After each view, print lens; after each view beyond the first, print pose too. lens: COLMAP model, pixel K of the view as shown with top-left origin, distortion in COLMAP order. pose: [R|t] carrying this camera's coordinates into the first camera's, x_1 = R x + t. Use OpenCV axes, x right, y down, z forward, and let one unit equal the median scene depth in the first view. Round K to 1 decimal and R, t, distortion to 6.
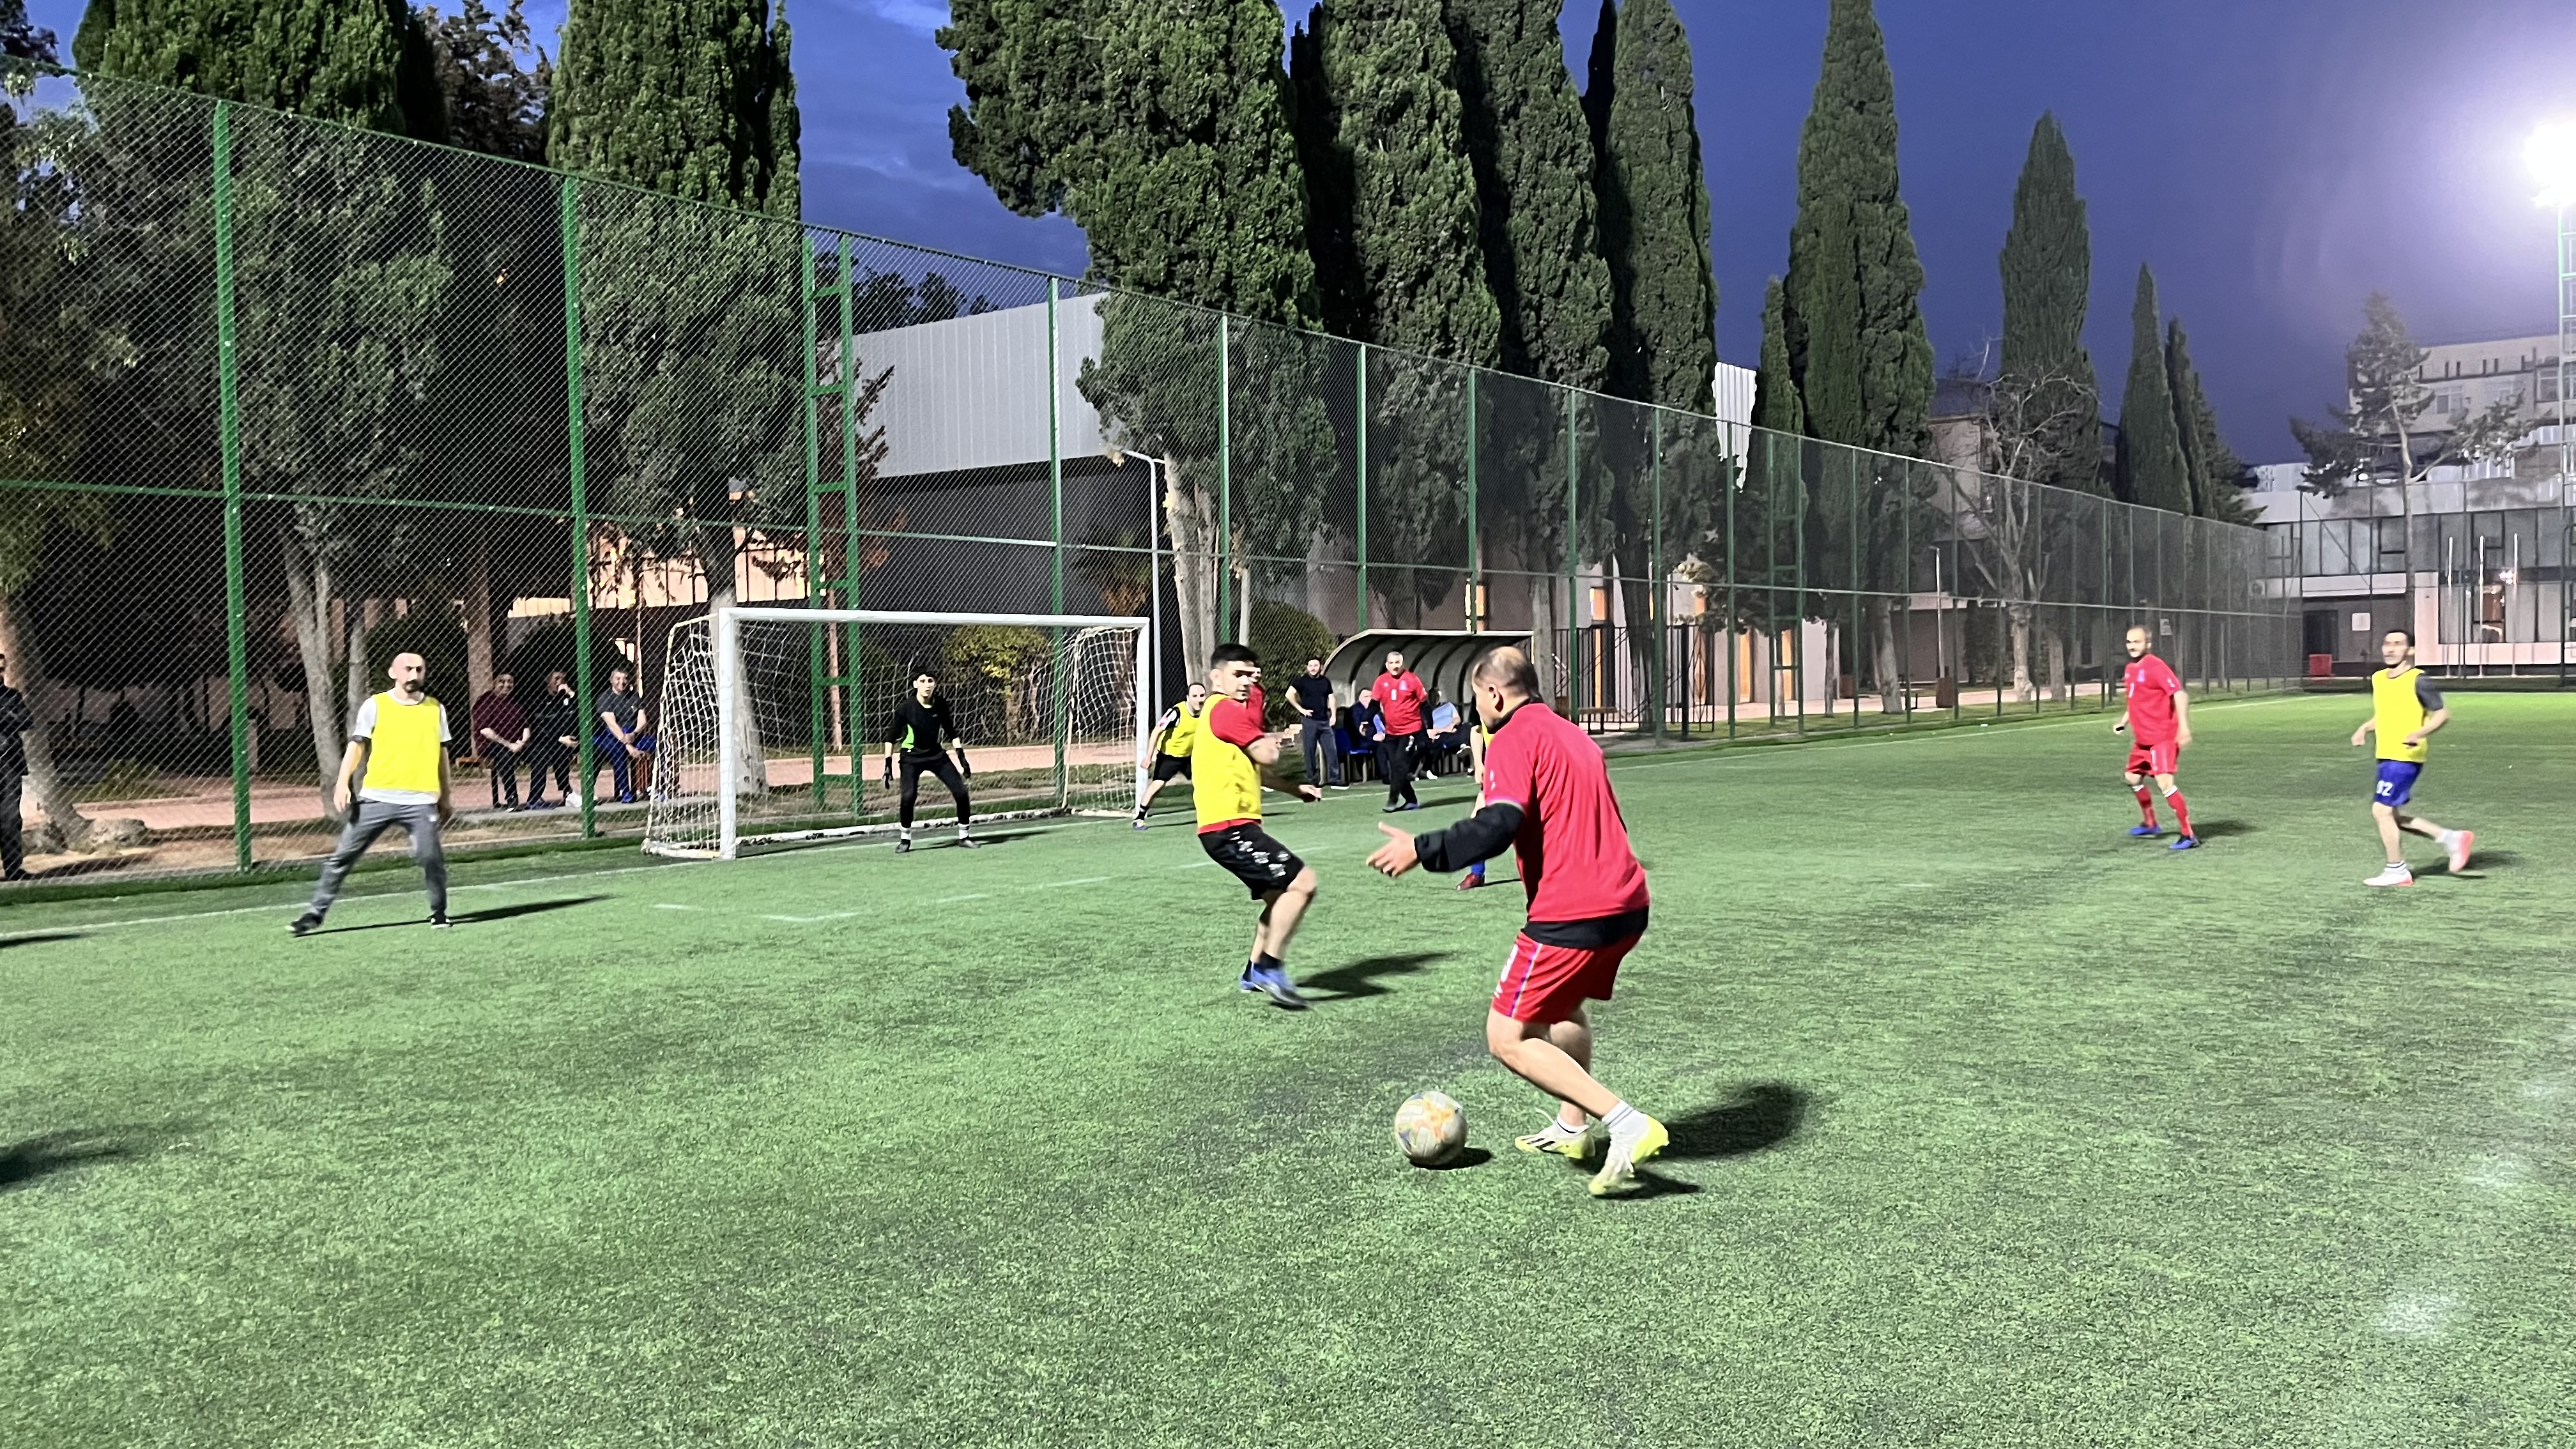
lens RADIAL K [[1933.8, 0, 1288.0], [0, 1933.8, 724.5], [0, 0, 1]] dist [0.033902, -0.076360]
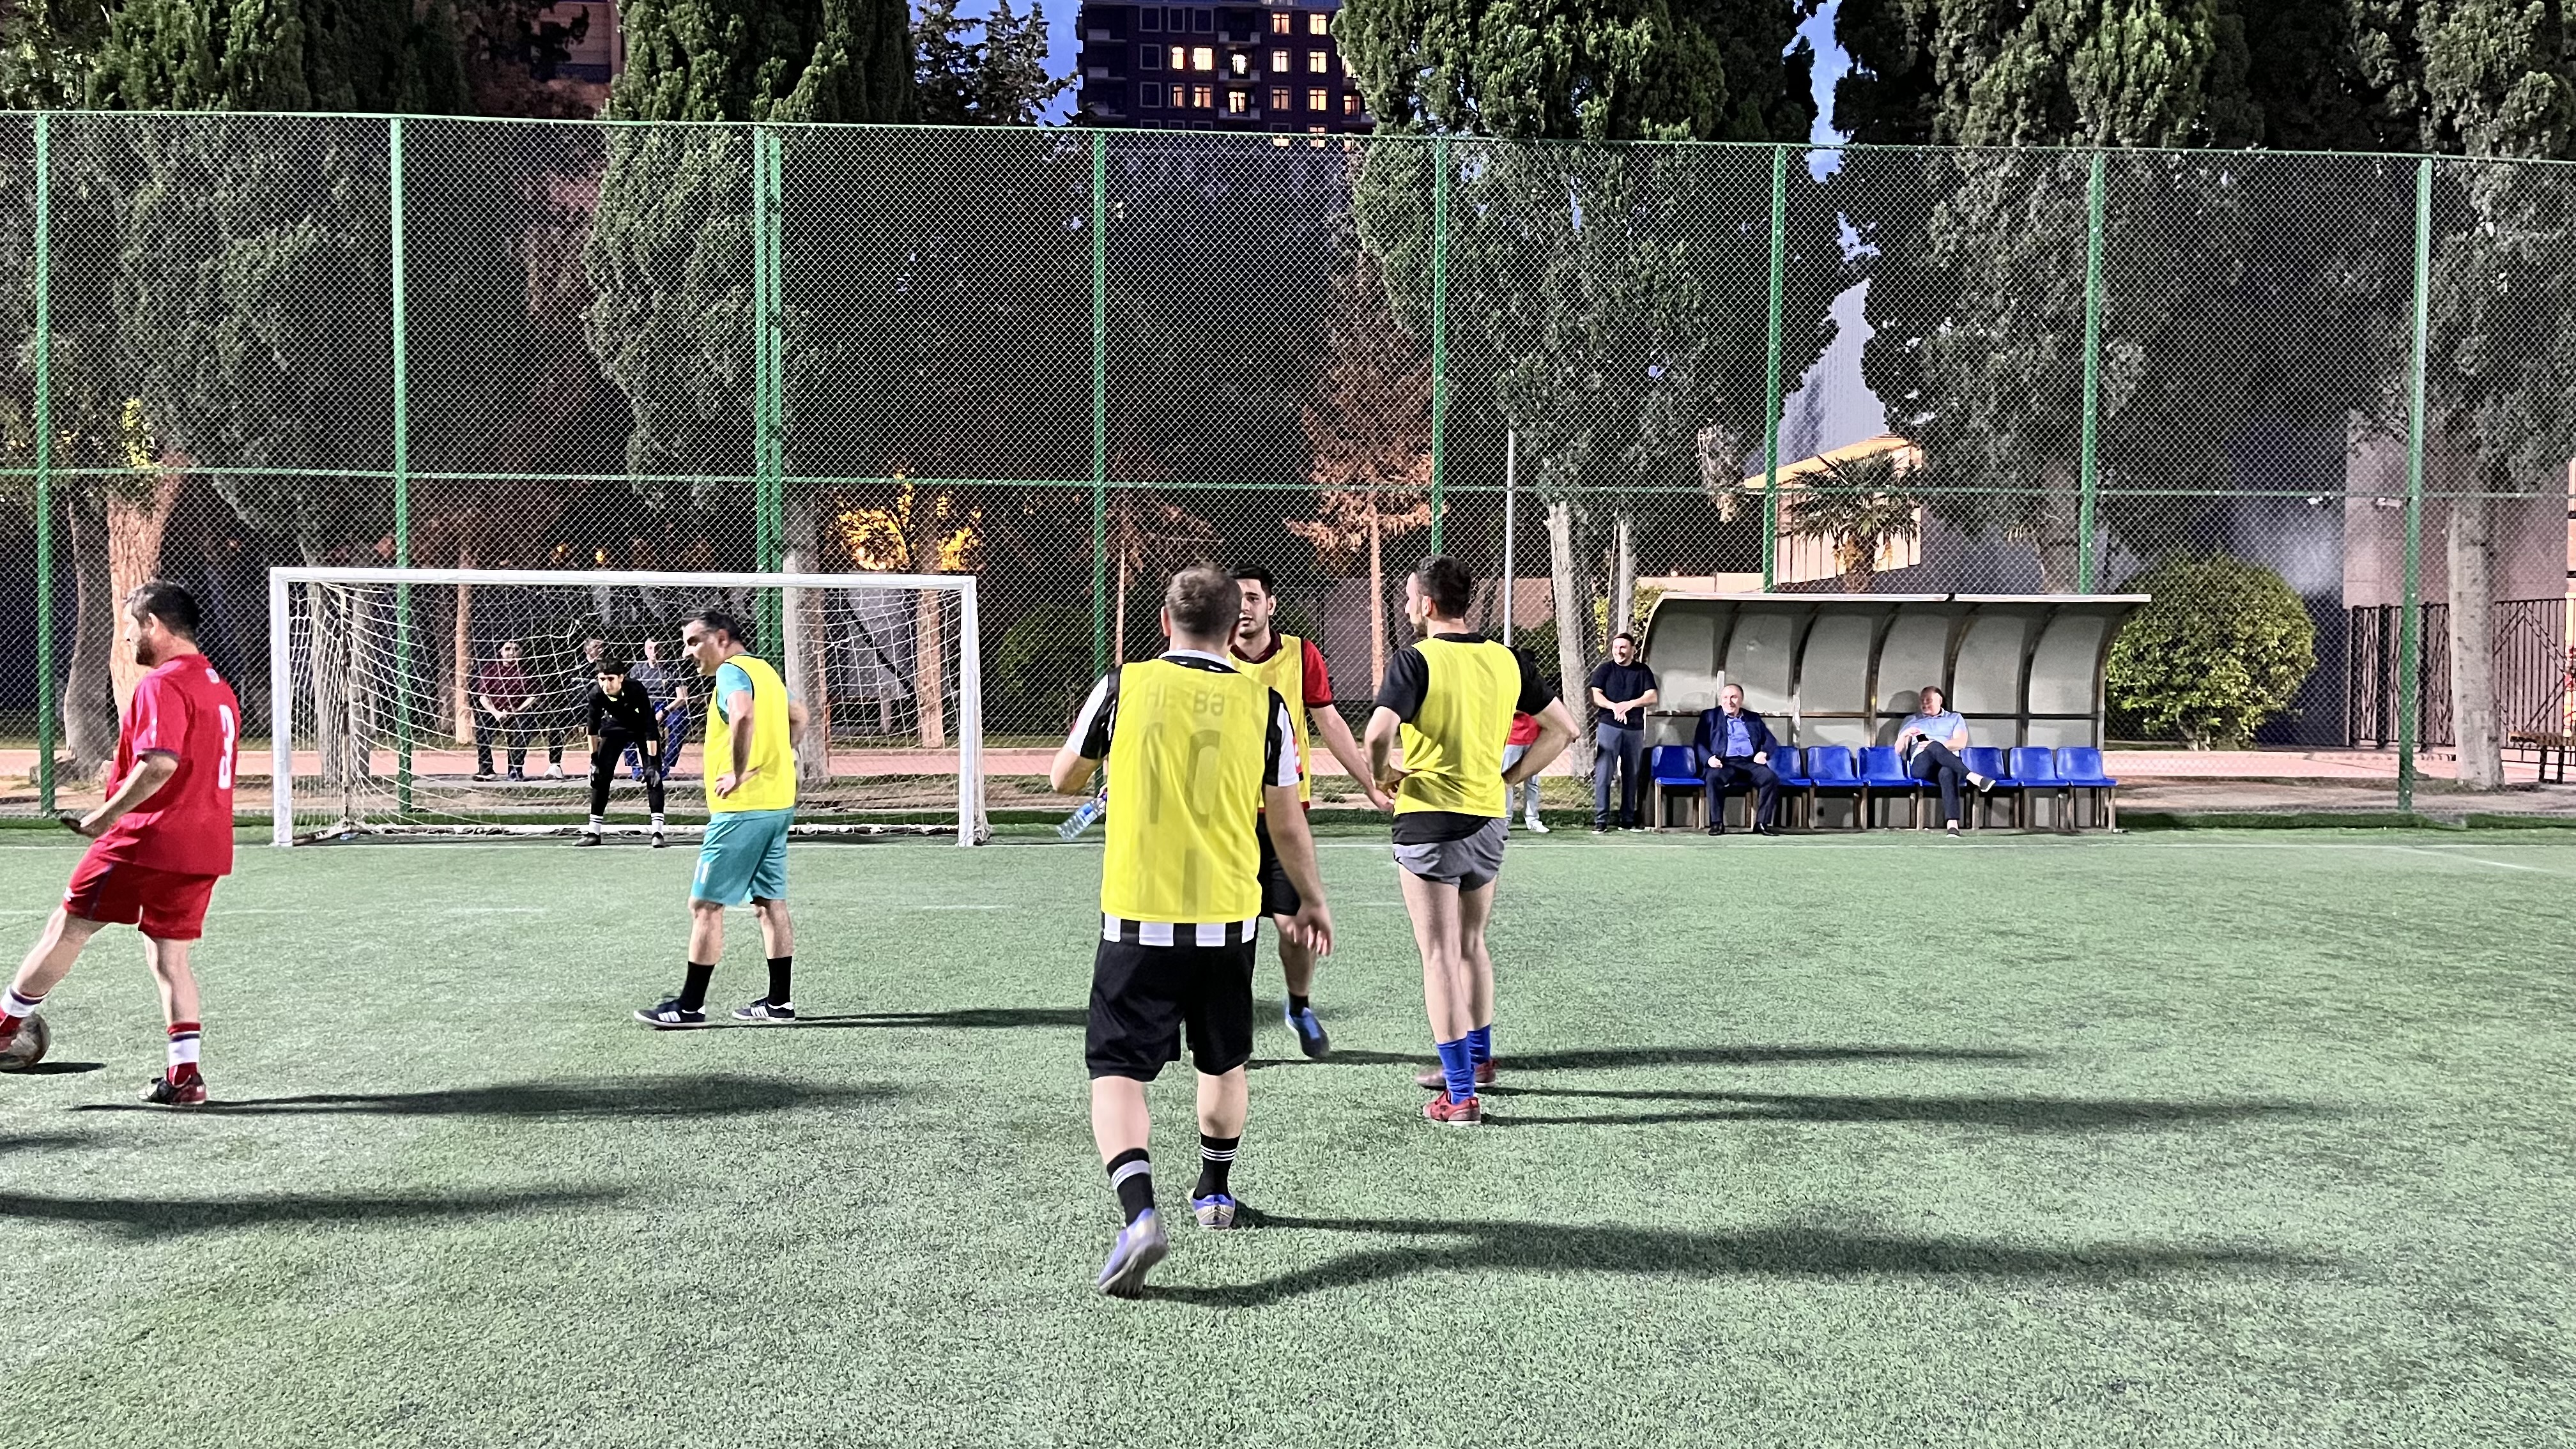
lens RADIAL K [[1825.2, 0, 1288.0], [0, 1825.2, 724.5], [0, 0, 1]] dist [0.047424, -0.057733]
pose [[0.668198, 0.044700, -0.742639, 0.445655], [-0.031499, 0.998998, 0.031789, -0.020323], [0.743316, 0.002150, 0.668937, 0.534361]]
